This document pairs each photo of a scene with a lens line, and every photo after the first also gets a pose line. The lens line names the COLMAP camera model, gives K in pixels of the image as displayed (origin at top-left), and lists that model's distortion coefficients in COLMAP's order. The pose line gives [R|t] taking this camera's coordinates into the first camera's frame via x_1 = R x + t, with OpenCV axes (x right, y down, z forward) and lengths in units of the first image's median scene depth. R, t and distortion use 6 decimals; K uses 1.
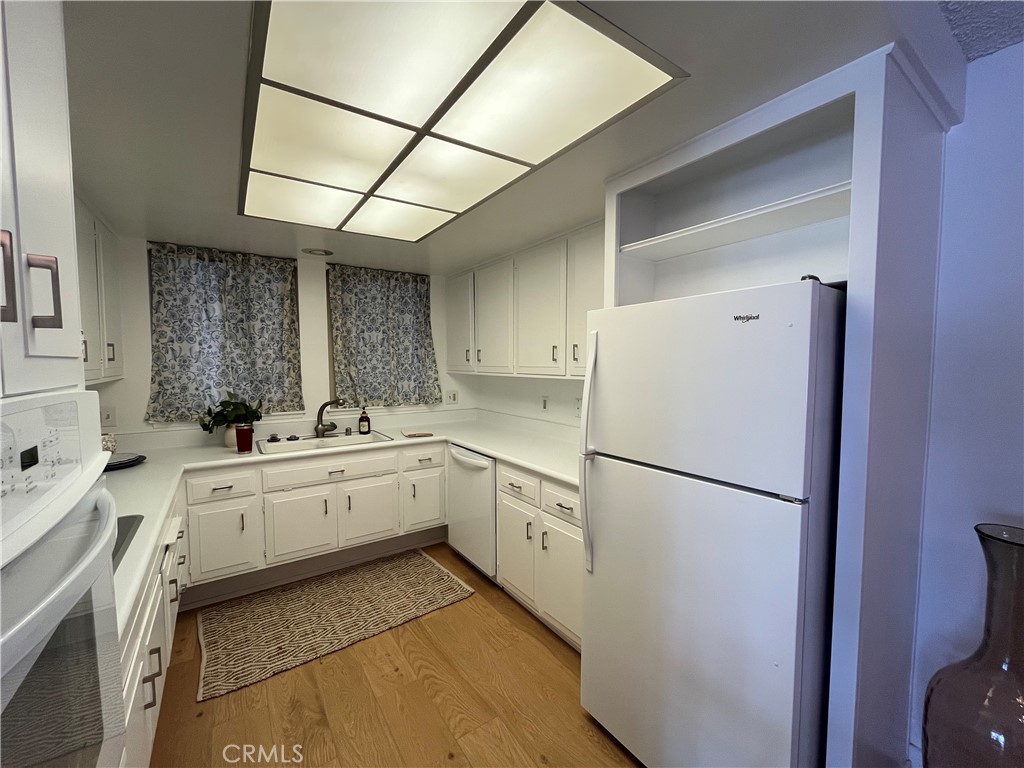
lens RADIAL K [[412.6, 0, 509.2], [0, 412.6, 387.4], [0, 0, 1]] dist [-0.004579, 0.000007]
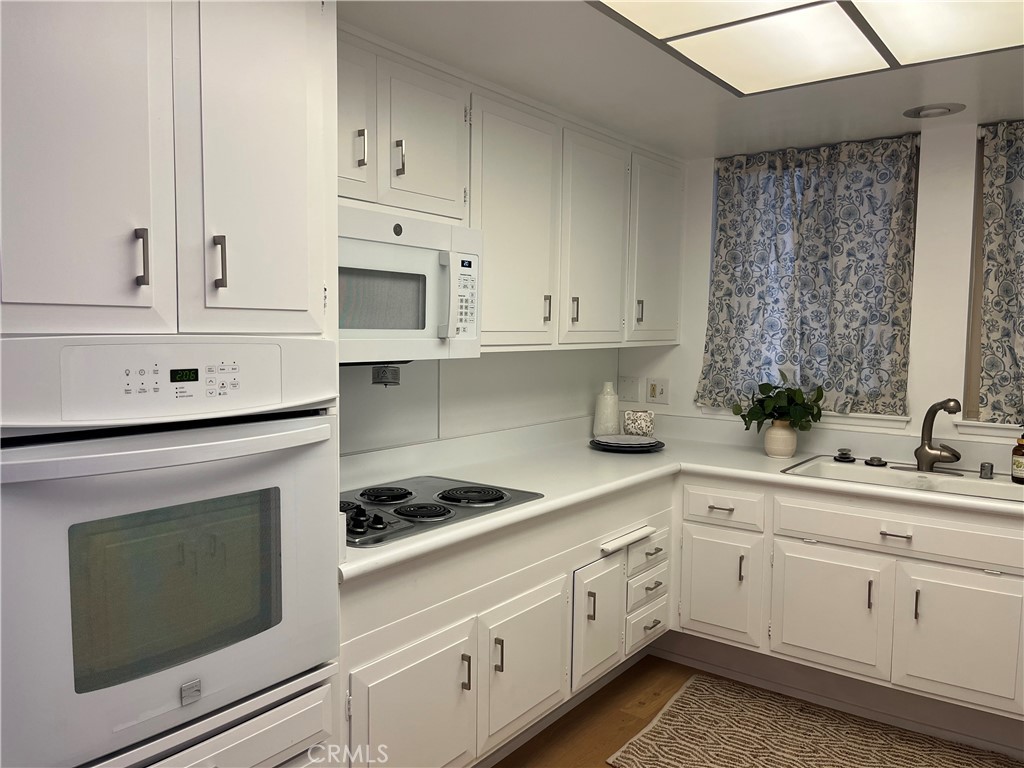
lens RADIAL K [[775.5, 0, 509.4], [0, 775.5, 385.8], [0, 0, 1]] dist [0.051865, -0.067306]
pose [[0.316558, 0.076670, -0.945469, 0.325588], [-0.069426, 0.995928, 0.057517, -0.005994], [0.946029, 0.047433, 0.320592, 0.203841]]
